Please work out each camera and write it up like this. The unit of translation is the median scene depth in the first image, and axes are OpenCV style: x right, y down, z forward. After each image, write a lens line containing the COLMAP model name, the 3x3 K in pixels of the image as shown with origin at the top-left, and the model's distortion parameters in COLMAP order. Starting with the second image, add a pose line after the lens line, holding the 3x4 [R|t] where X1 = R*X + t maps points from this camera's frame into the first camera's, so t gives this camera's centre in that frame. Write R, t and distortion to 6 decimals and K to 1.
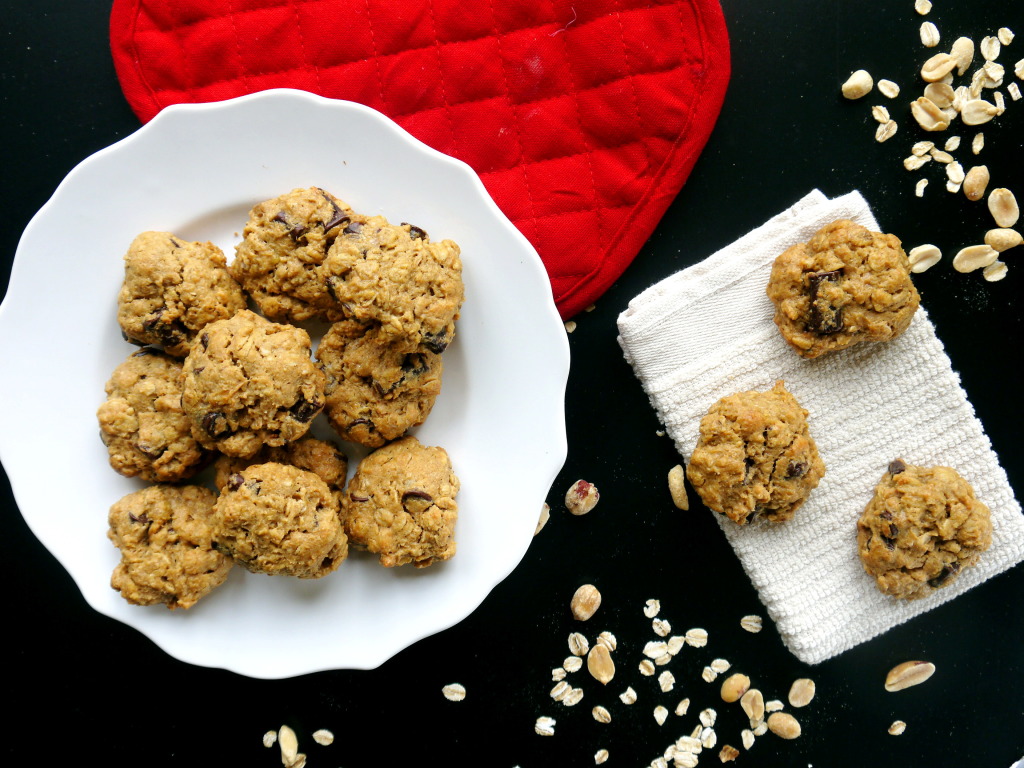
lens RADIAL K [[1024.2, 0, 513.7], [0, 1024.2, 325.8], [0, 0, 1]] dist [-0.007078, 0.030594]
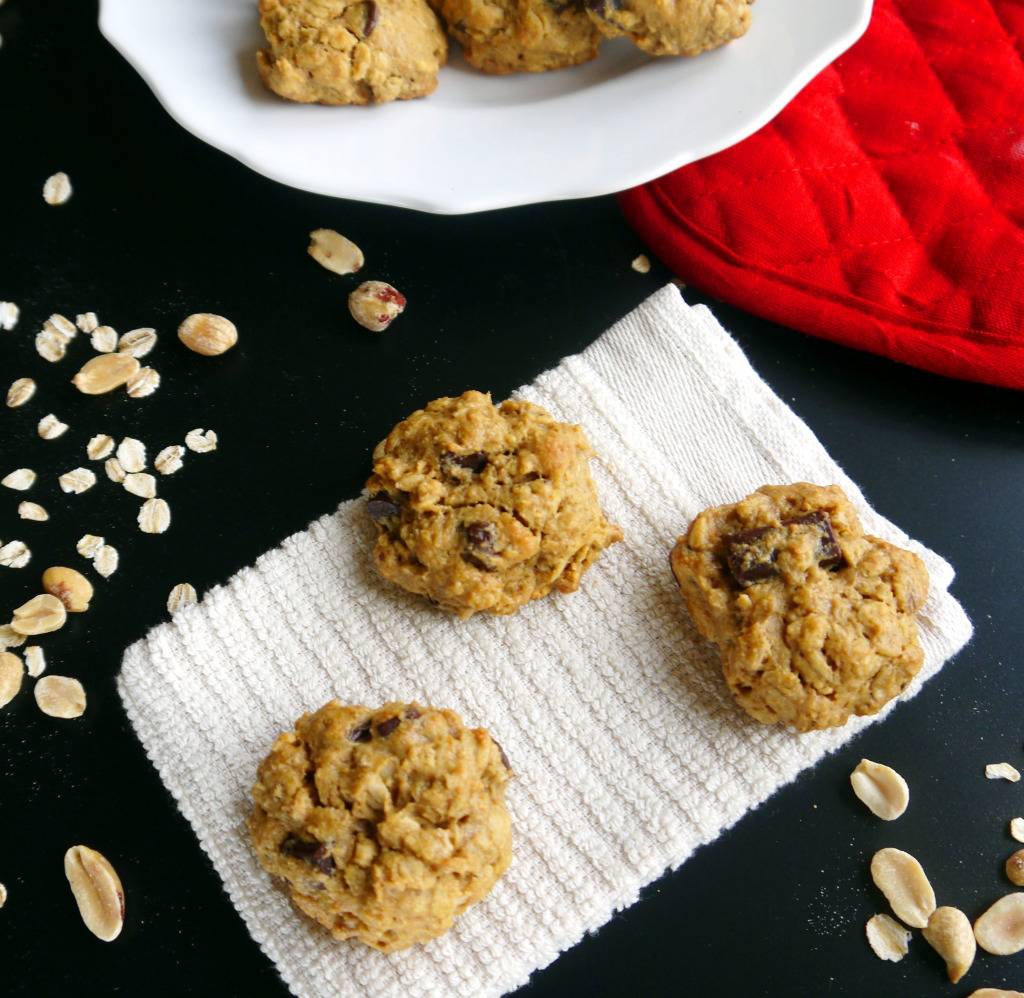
lens RADIAL K [[1320.0, 0, 512.0], [0, 1320.0, 499.0], [0, 0, 1]] dist [-0.021196, 0.045184]
pose [[0.136098, 0.914132, -0.381889, 0.526376], [-0.990116, 0.112324, -0.083987, 0.177896], [-0.033880, 0.389545, 0.920384, 0.319577]]
